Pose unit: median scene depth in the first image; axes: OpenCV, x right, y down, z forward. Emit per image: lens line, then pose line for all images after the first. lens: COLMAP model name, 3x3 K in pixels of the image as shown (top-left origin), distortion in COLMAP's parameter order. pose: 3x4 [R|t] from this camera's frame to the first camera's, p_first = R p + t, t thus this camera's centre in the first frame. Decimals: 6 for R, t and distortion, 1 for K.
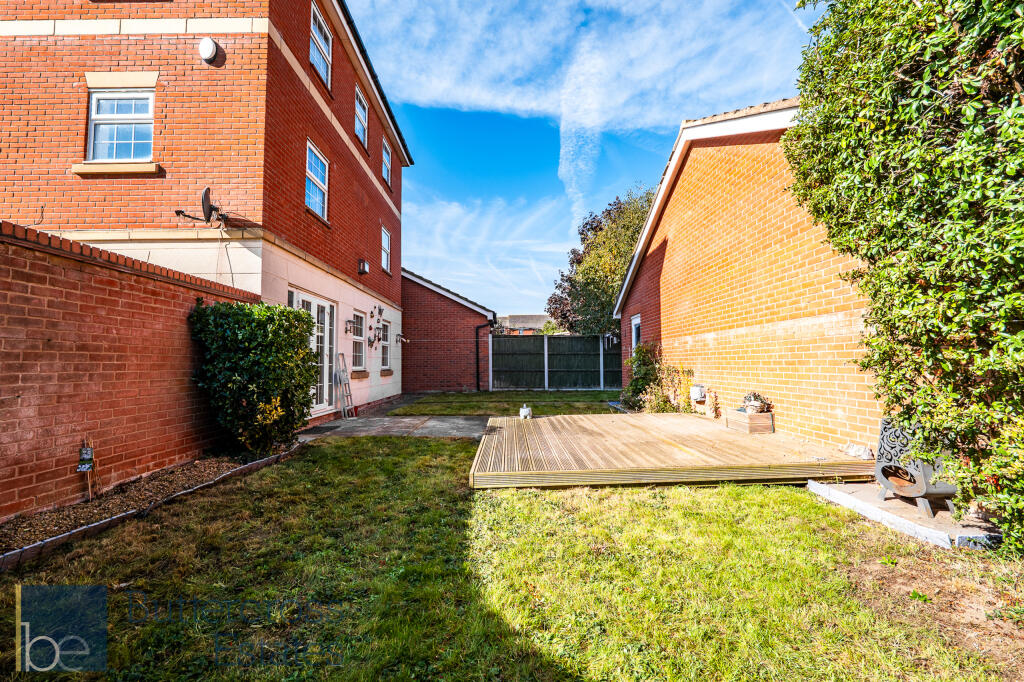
lens RADIAL K [[408.9, 0, 519.8], [0, 408.9, 339.9], [0, 0, 1]] dist [-0.008371, -0.000049]
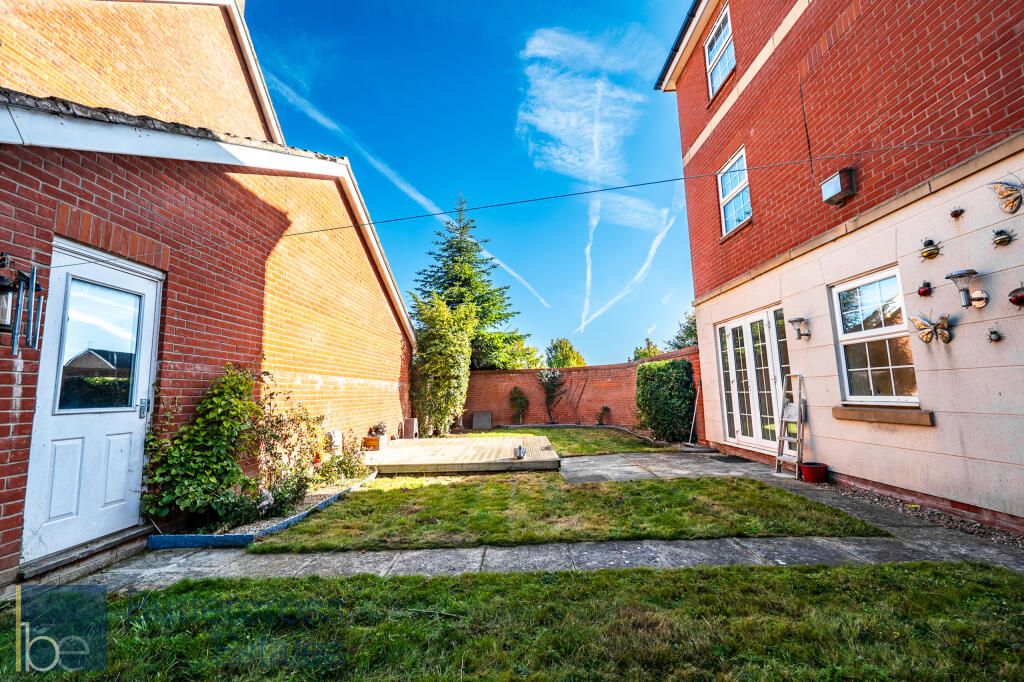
lens RADIAL K [[408.9, 0, 519.8], [0, 408.9, 339.9], [0, 0, 1]] dist [-0.008371, -0.000049]
pose [[-0.997891, 0.047292, 0.044458, -0.037062], [0.038309, 0.982034, -0.184776, 0.098403], [-0.052398, -0.182683, -0.981775, 1.985956]]
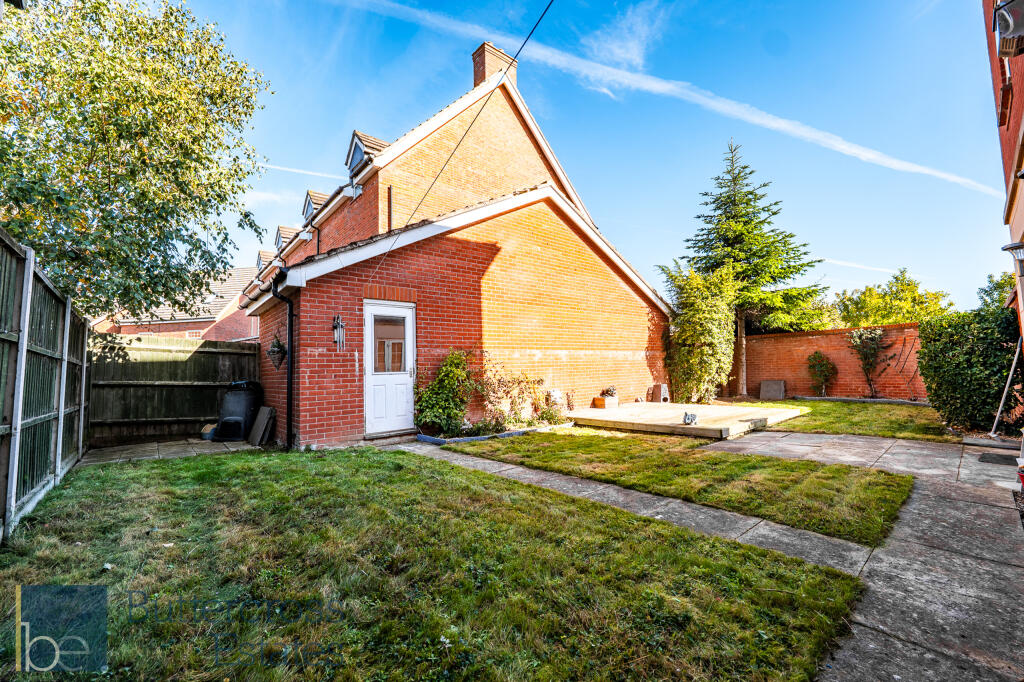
lens RADIAL K [[408.9, 0, 519.8], [0, 408.9, 339.9], [0, 0, 1]] dist [-0.008371, -0.000049]
pose [[-0.646040, 0.086893, 0.758341, -0.479447], [-0.004679, 0.993030, -0.117770, 0.108979], [-0.763289, -0.079632, -0.641131, 1.960154]]
